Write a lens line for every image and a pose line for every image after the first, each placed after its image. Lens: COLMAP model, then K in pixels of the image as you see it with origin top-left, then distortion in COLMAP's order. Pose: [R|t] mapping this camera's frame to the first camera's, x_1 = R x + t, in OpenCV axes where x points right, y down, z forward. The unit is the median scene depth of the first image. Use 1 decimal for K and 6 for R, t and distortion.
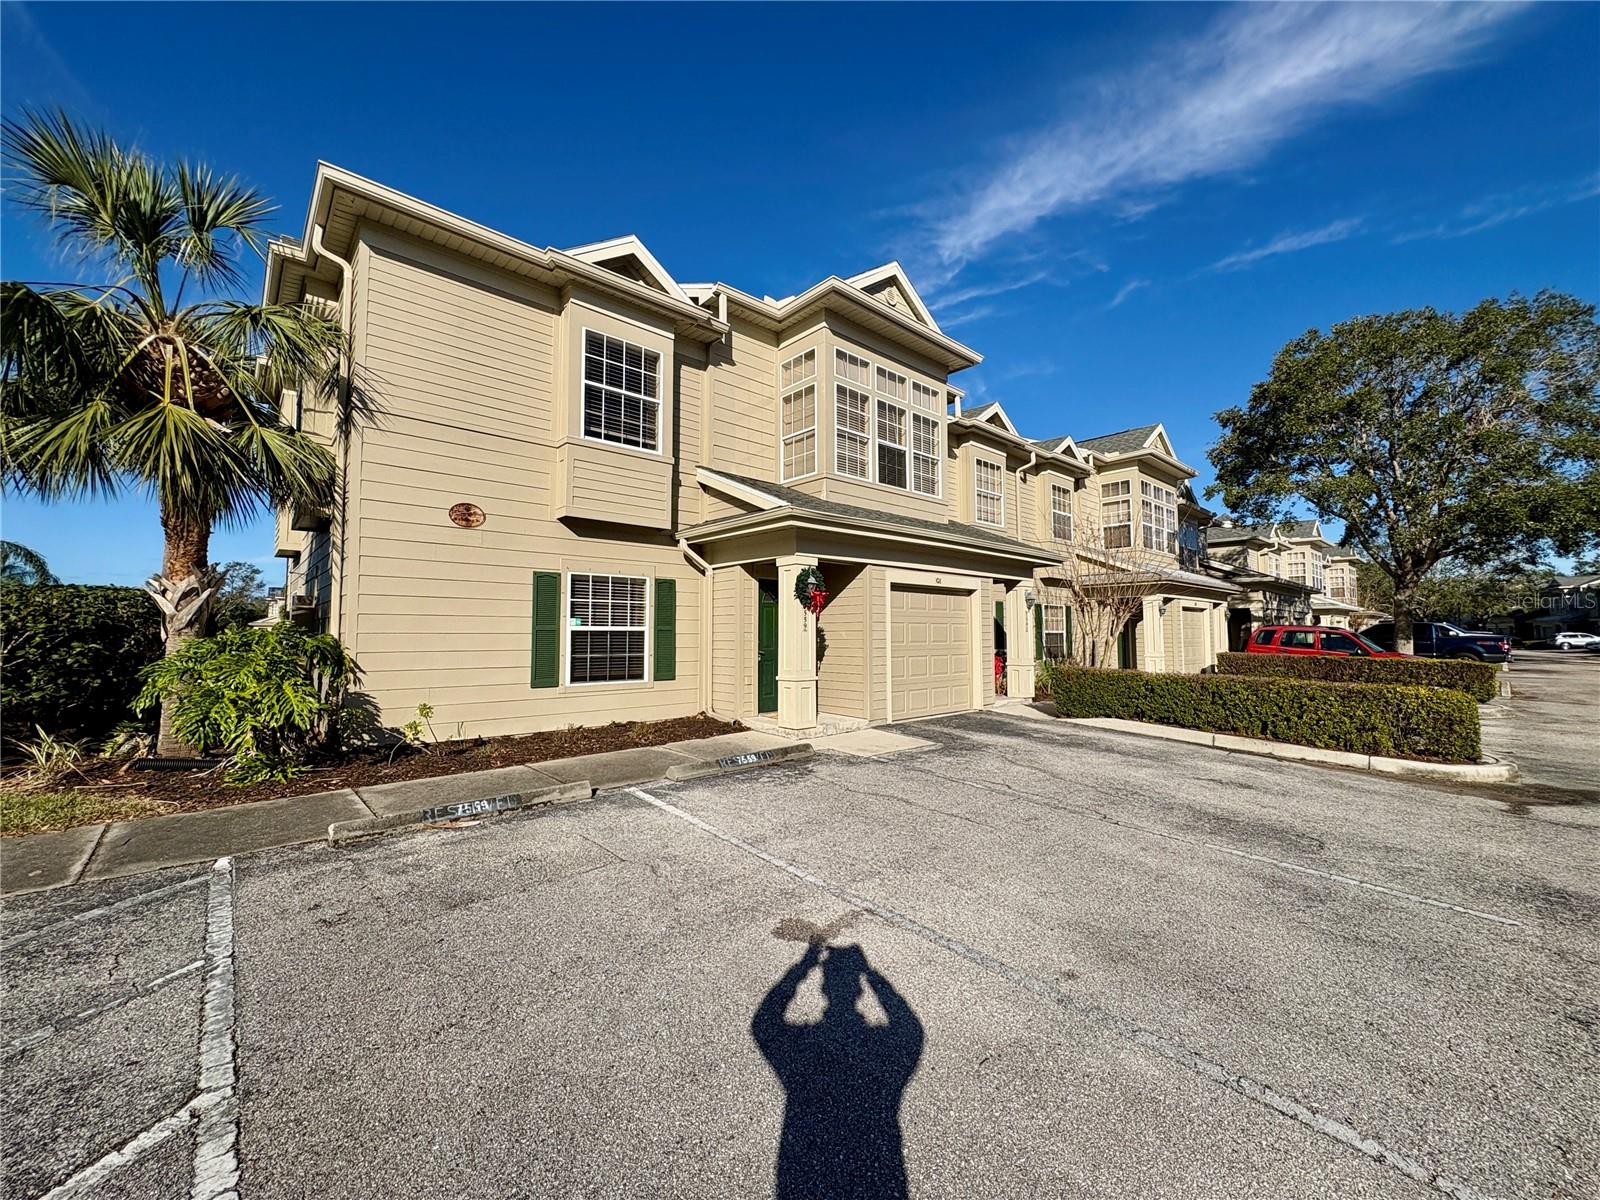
lens RADIAL K [[633.1, 0, 800.2], [0, 633.1, 597.5], [0, 0, 1]] dist [0.000326, 0.000166]
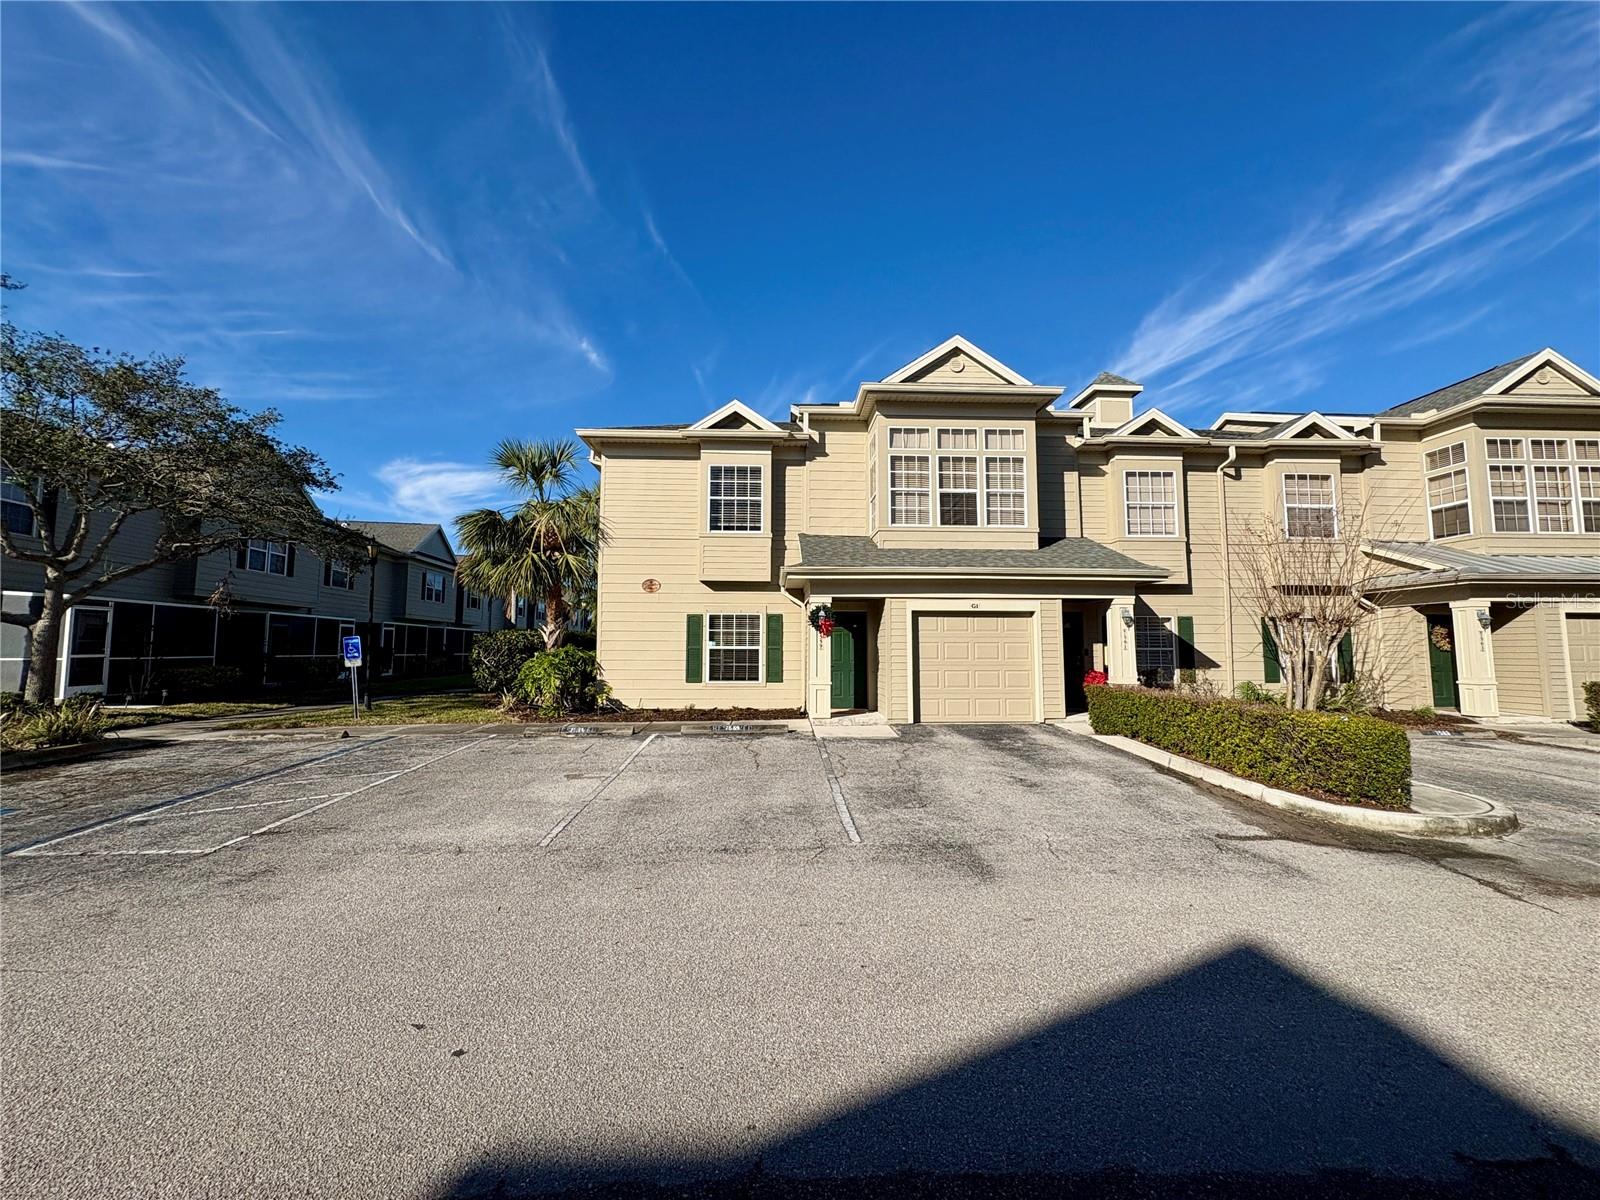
lens RADIAL K [[633.1, 0, 800.2], [0, 633.1, 597.5], [0, 0, 1]] dist [0.000326, 0.000166]
pose [[0.771301, -0.050266, -0.634483, 0.839953], [0.034328, 0.998711, -0.037391, -0.011219], [0.635545, 0.007060, 0.772032, -0.118763]]
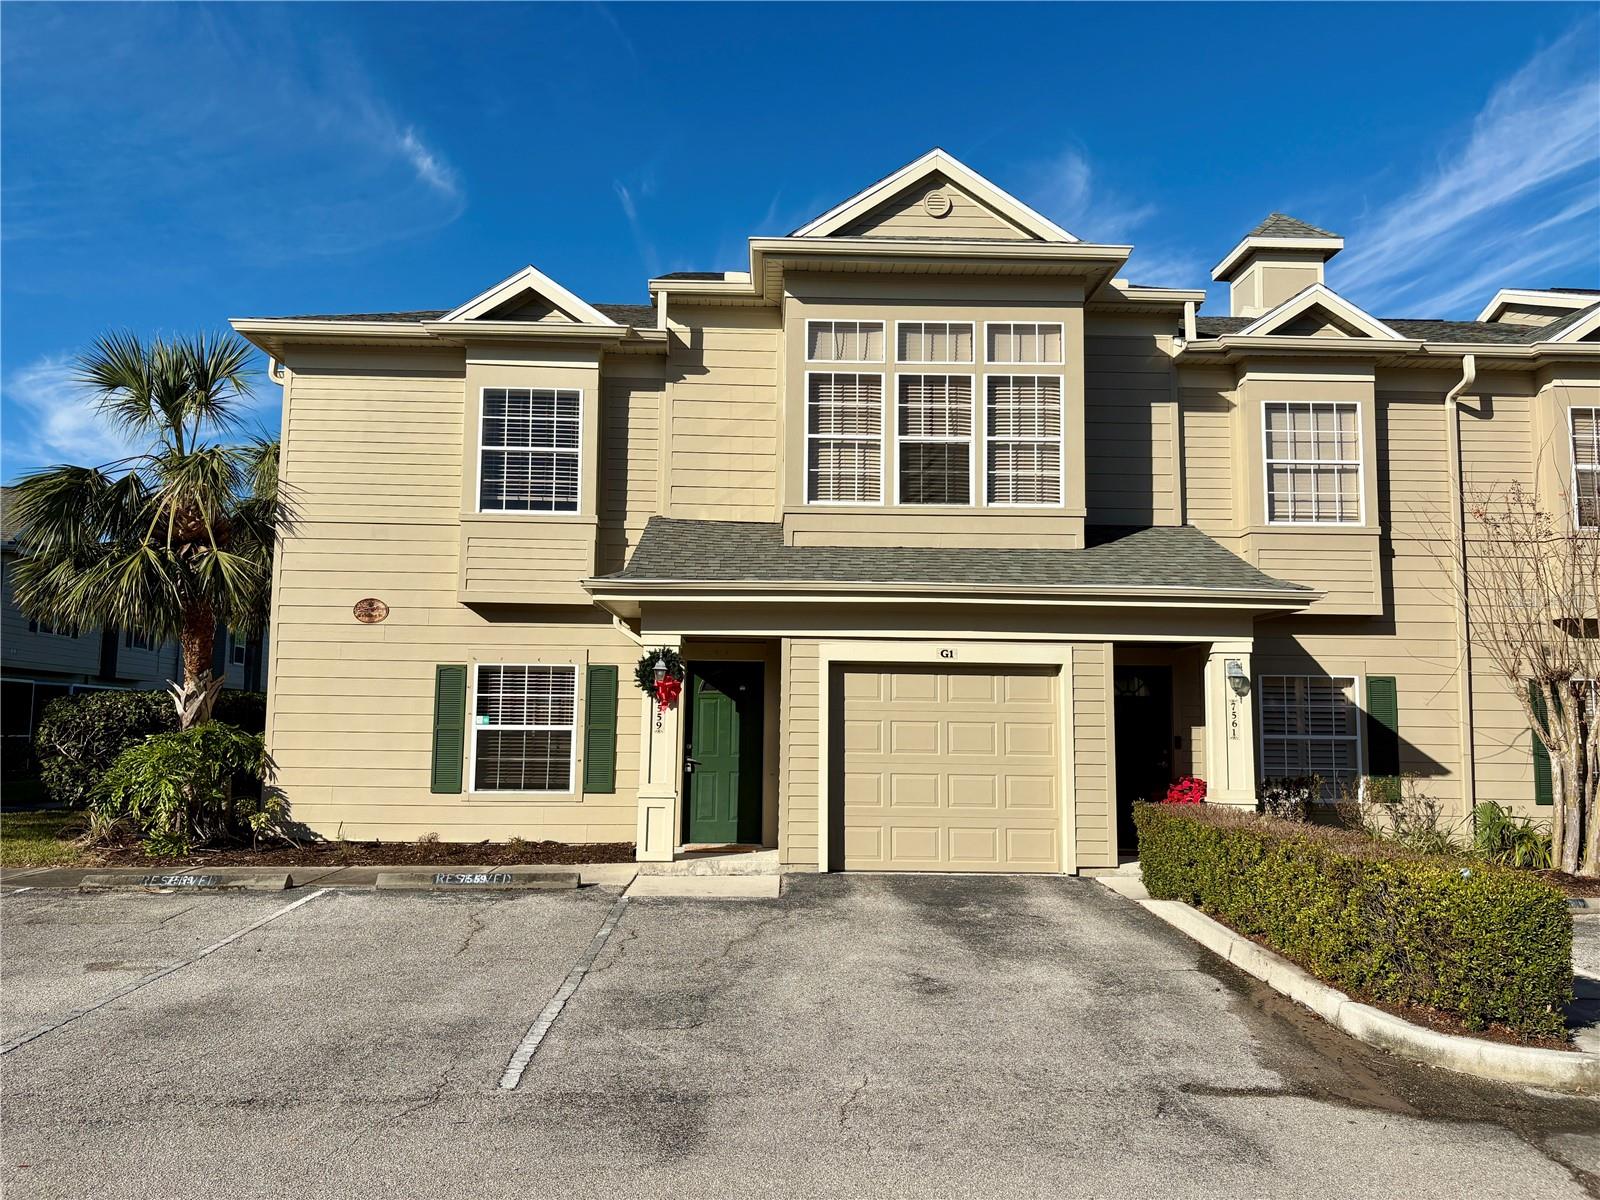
lens RADIAL K [[1204.6, 0, 799.9], [0, 1204.6, 605.8], [0, 0, 1]] dist [0.049178, -0.053763]
pose [[0.763708, -0.057961, -0.642955, 1.033858], [0.026238, 0.997925, -0.058795, -0.008803], [0.645028, 0.028033, 0.763644, -0.001654]]
